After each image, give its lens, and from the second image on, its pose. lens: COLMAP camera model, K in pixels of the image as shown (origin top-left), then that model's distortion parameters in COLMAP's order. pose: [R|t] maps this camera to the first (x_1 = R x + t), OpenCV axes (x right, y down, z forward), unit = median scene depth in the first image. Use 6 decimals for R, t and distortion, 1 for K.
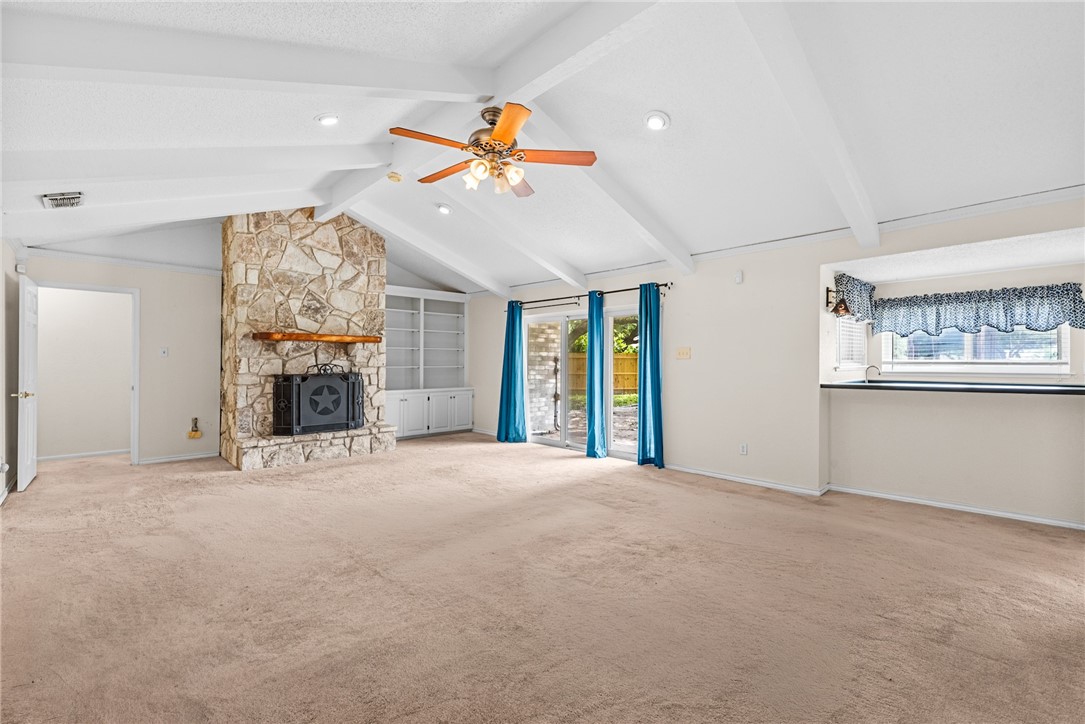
lens RADIAL K [[475.1, 0, 539.3], [0, 475.1, 360.7], [0, 0, 1]] dist [0.000762, 0.000006]
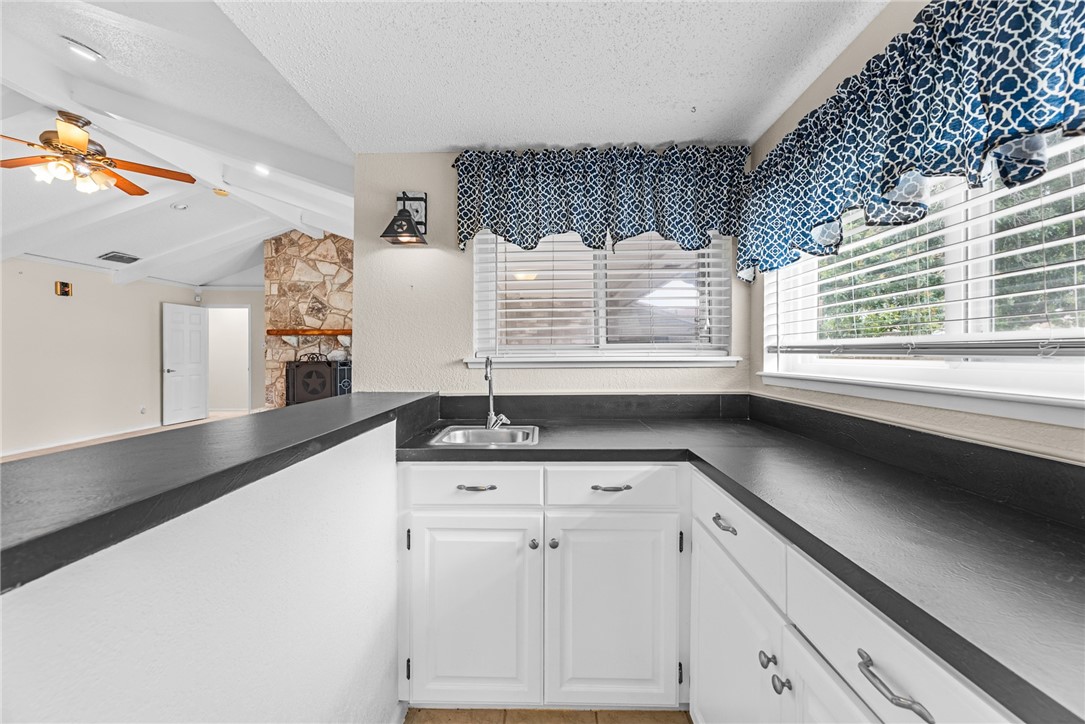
lens RADIAL K [[443.1, 0, 540.2], [0, 443.1, 353.1], [0, 0, 1]] dist [0.001420, -0.000521]
pose [[0.714337, -0.000809, -0.699802, 0.768942], [0.003177, 0.999993, 0.002087, 0.005559], [0.699795, -0.003714, 0.714334, 0.584194]]
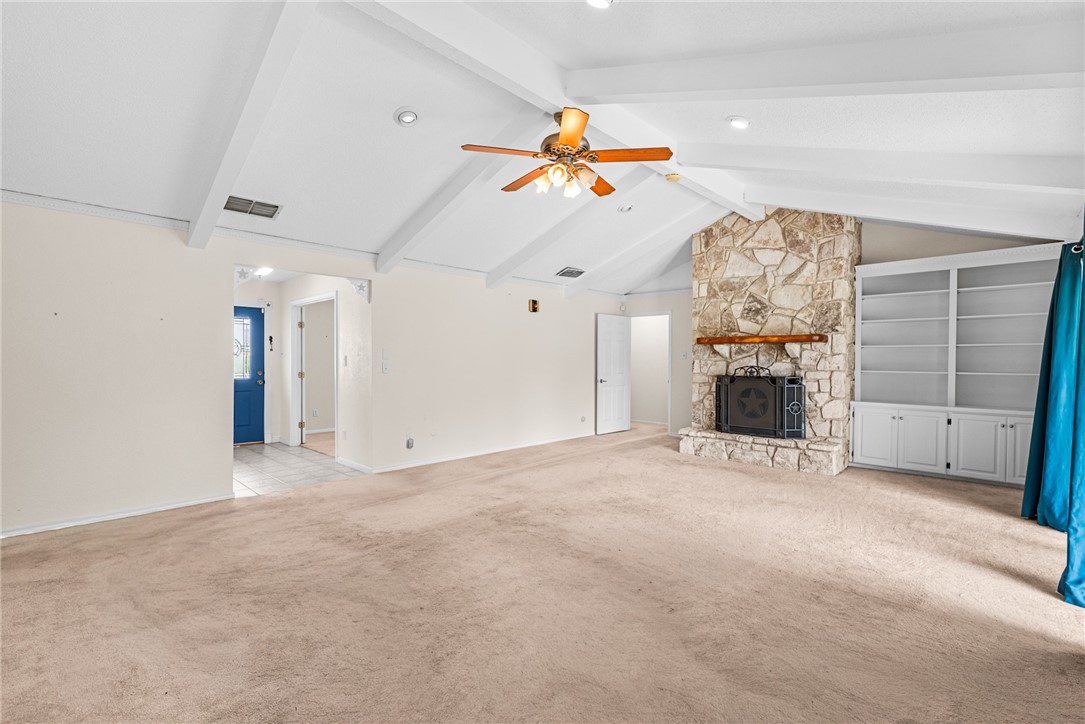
lens RADIAL K [[484.1, 0, 539.8], [0, 484.1, 365.1], [0, 0, 1]] dist [0.000798, 0.000034]
pose [[0.035117, 0.011982, -0.999311, 0.527084], [-0.002476, 0.999926, 0.011902, -0.006154], [0.999380, 0.002057, 0.035144, 0.522201]]
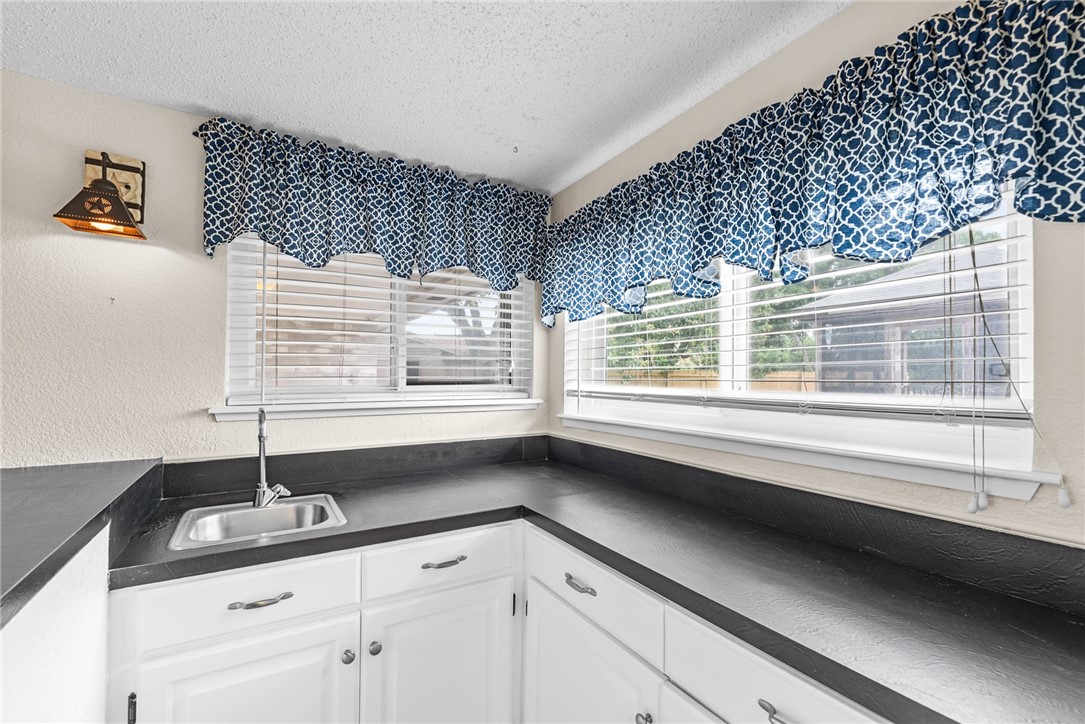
lens RADIAL K [[457.5, 0, 537.7], [0, 457.5, 372.8], [0, 0, 1]] dist [0.001697, -0.000307]
pose [[0.975537, 0.002958, -0.219813, 0.718045], [-0.005379, 0.999931, -0.010417, -0.007309], [0.219767, 0.011345, 0.975486, 0.582537]]
